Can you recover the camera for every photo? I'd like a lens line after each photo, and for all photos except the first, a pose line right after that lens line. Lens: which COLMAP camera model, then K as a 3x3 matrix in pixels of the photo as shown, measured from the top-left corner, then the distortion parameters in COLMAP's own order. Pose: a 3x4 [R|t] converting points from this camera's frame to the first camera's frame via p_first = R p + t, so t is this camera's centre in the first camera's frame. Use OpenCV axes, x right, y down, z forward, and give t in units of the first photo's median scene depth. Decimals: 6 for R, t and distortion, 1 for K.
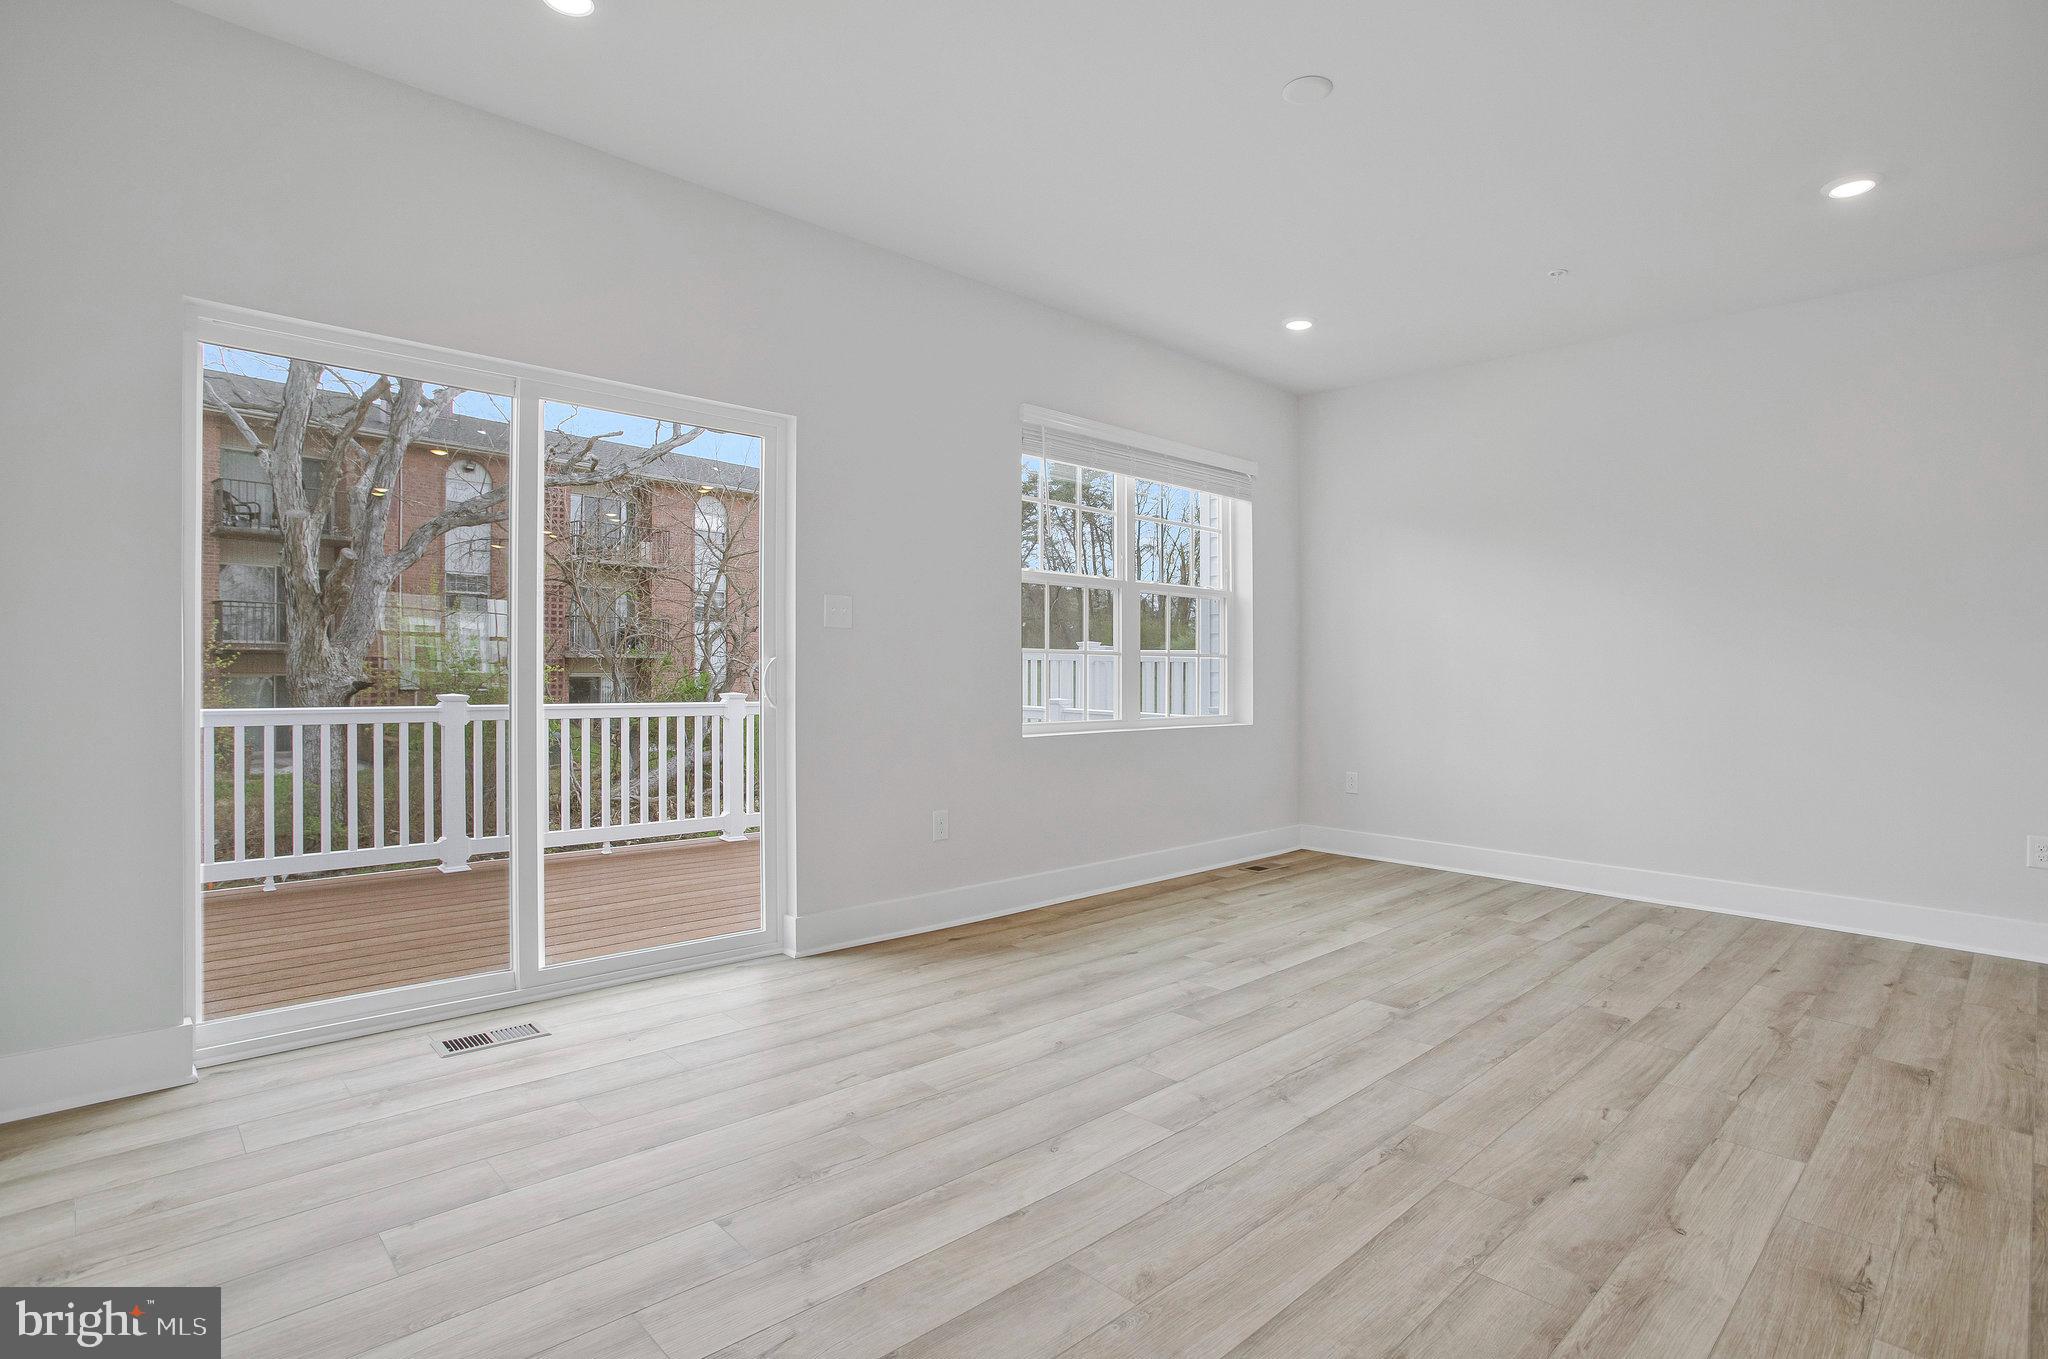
lens RADIAL K [[1015.0, 0, 1024.0], [0, 1015.0, 679.5], [0, 0, 1]] dist [-0.056806, 0.023878]
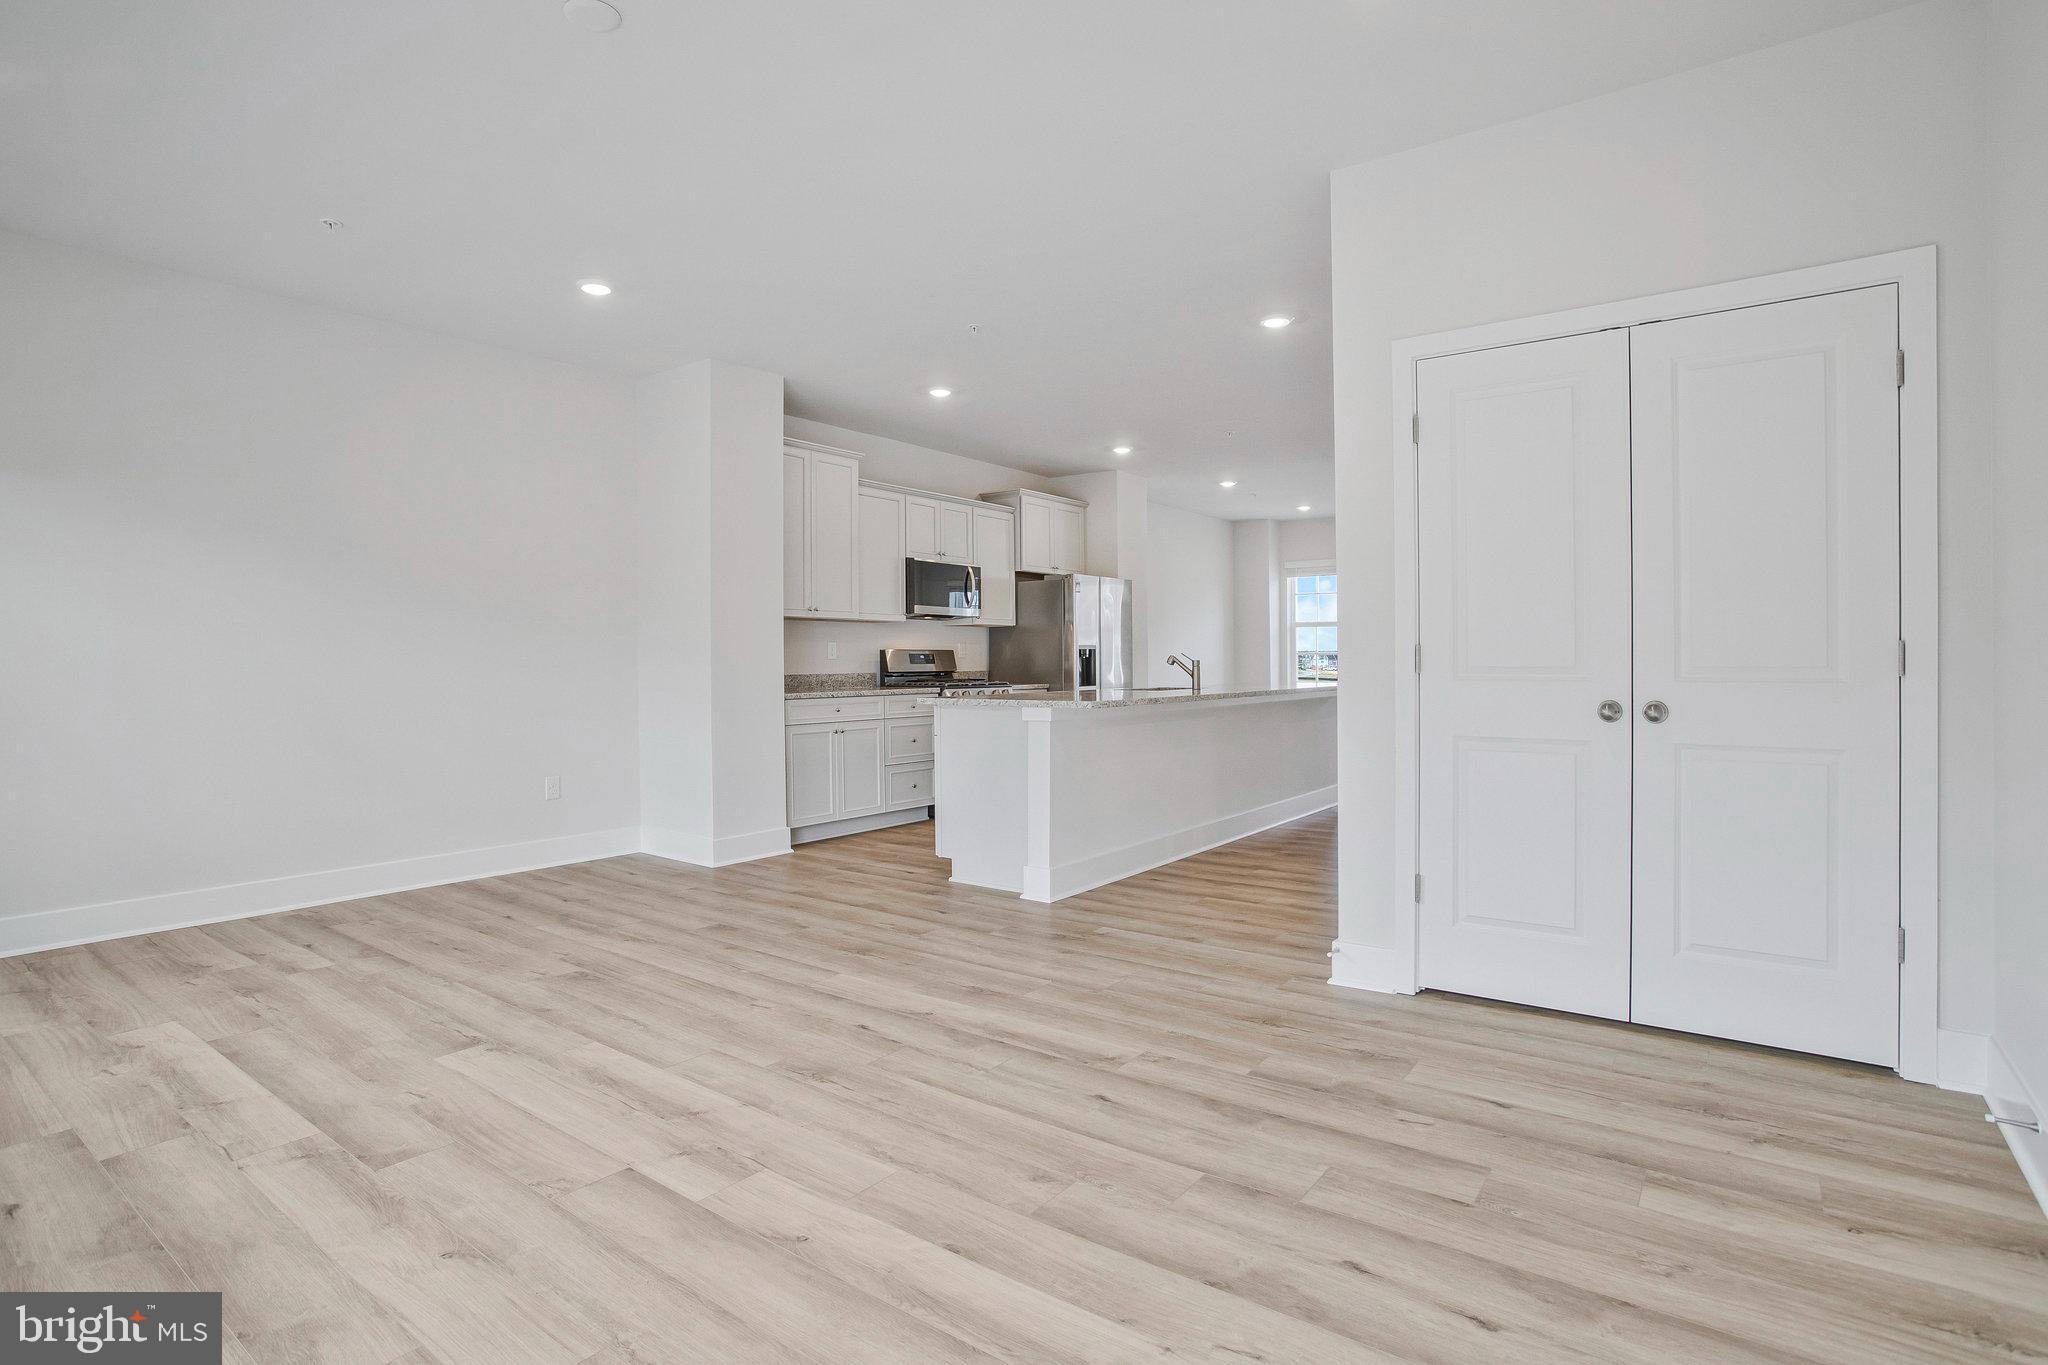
lens RADIAL K [[1015.0, 0, 1024.0], [0, 1015.0, 682.5], [0, 0, 1]] dist [-0.056806, 0.023878]
pose [[-0.157247, -0.033247, 0.986999, -0.653300], [0.019705, 0.999129, 0.036795, -0.018431], [-0.987363, 0.025234, -0.156455, 0.760295]]
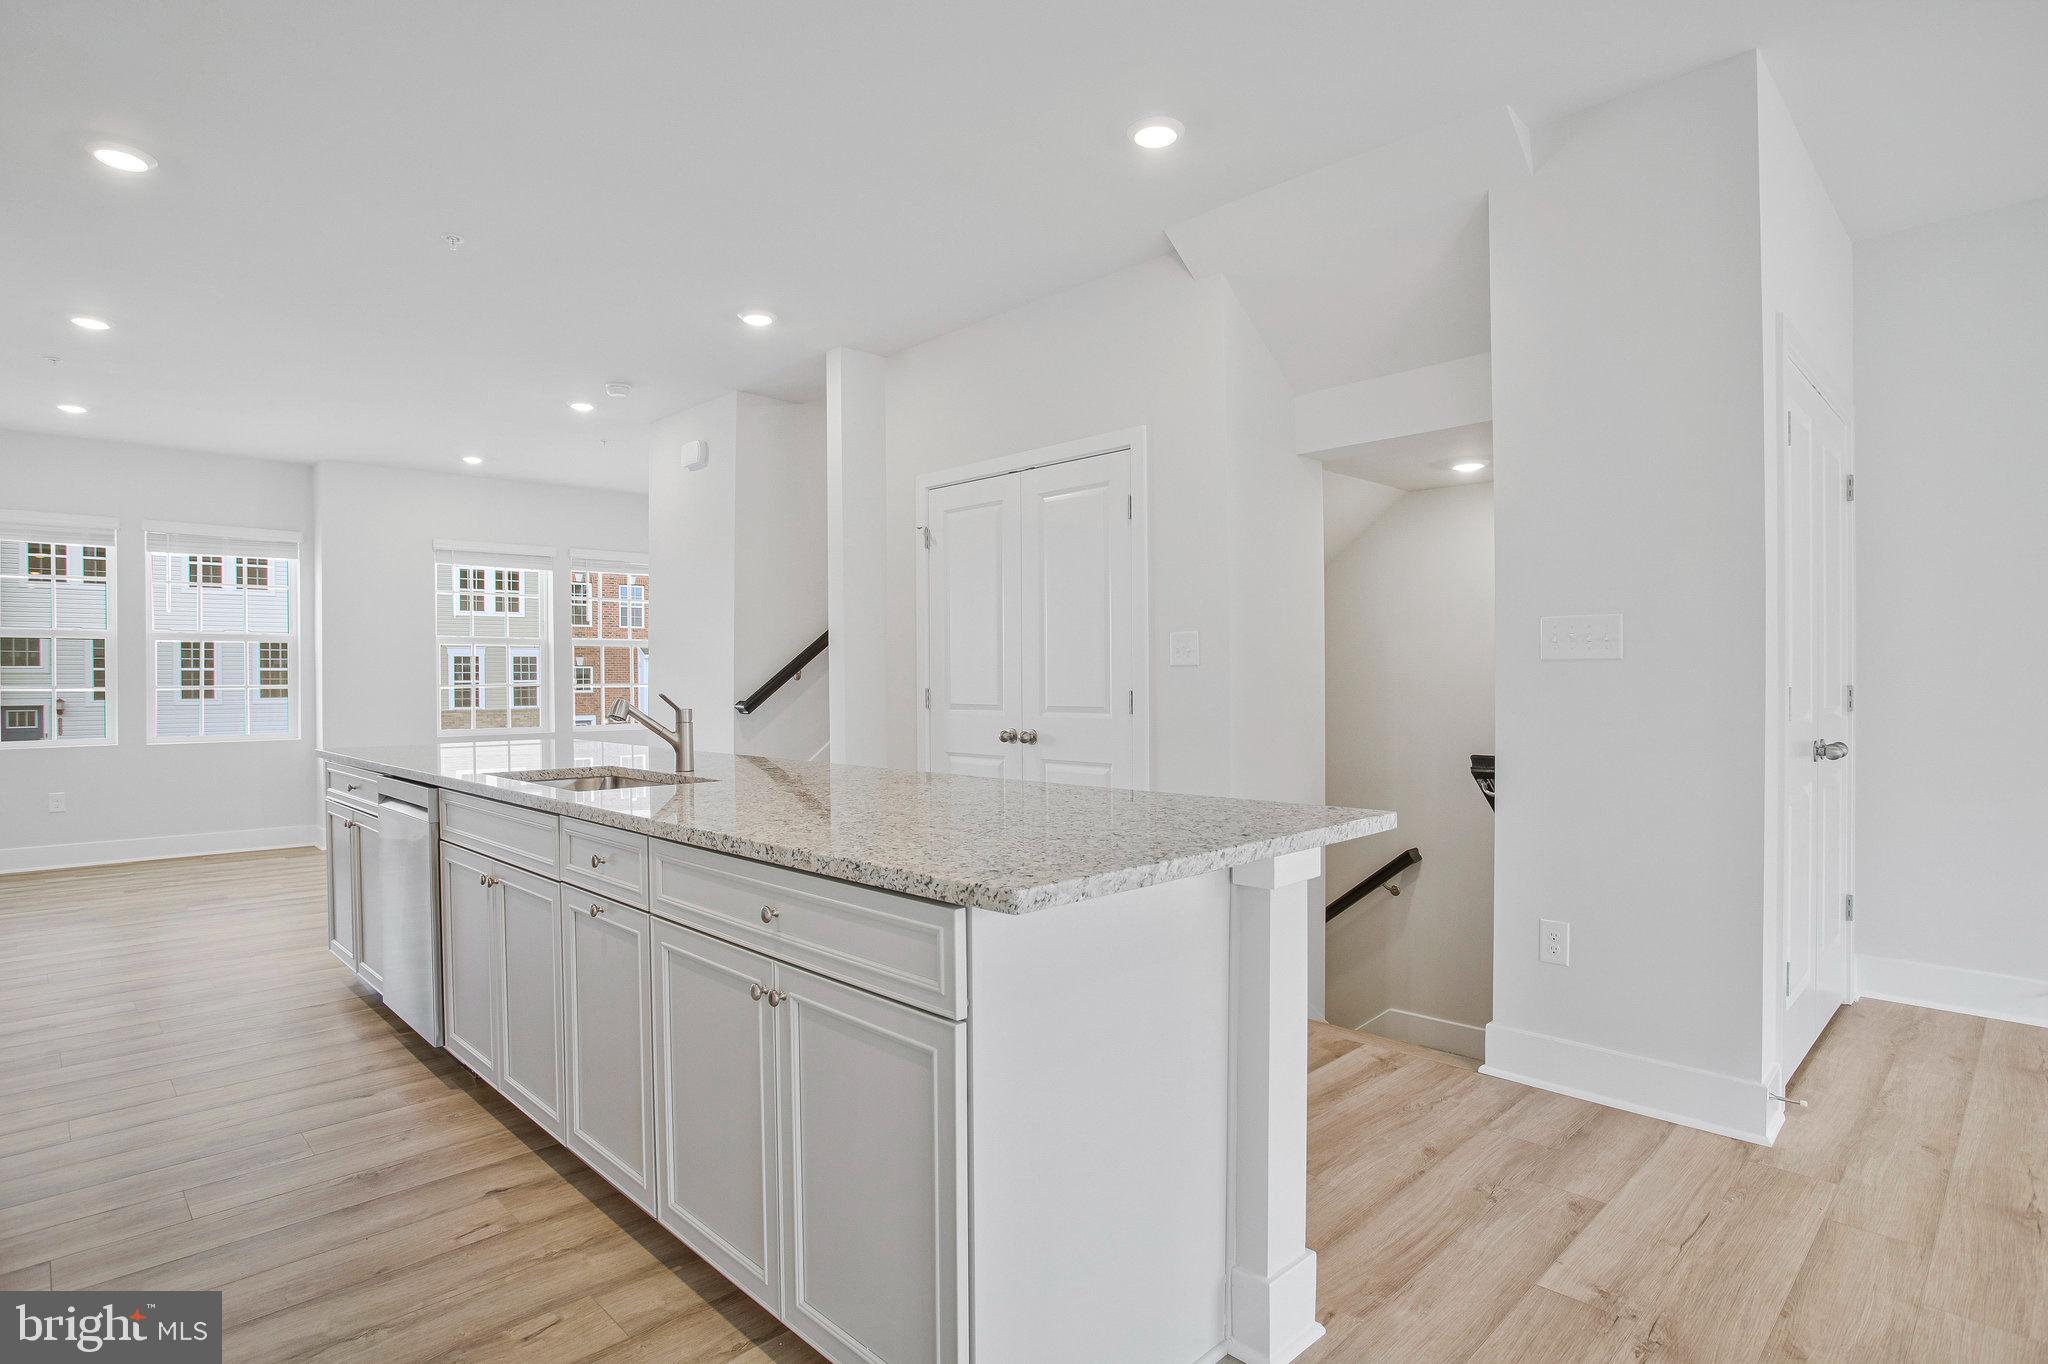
lens RADIAL K [[1051.7, 0, 1010.5], [0, 1051.7, 714.3], [0, 0, 1]] dist [-0.067949, 0.028999]
pose [[-0.999944, -0.008521, 0.006262, 1.157792], [-0.008242, 0.999024, 0.043385, -0.023925], [-0.006626, 0.043331, -0.999039, 1.113205]]
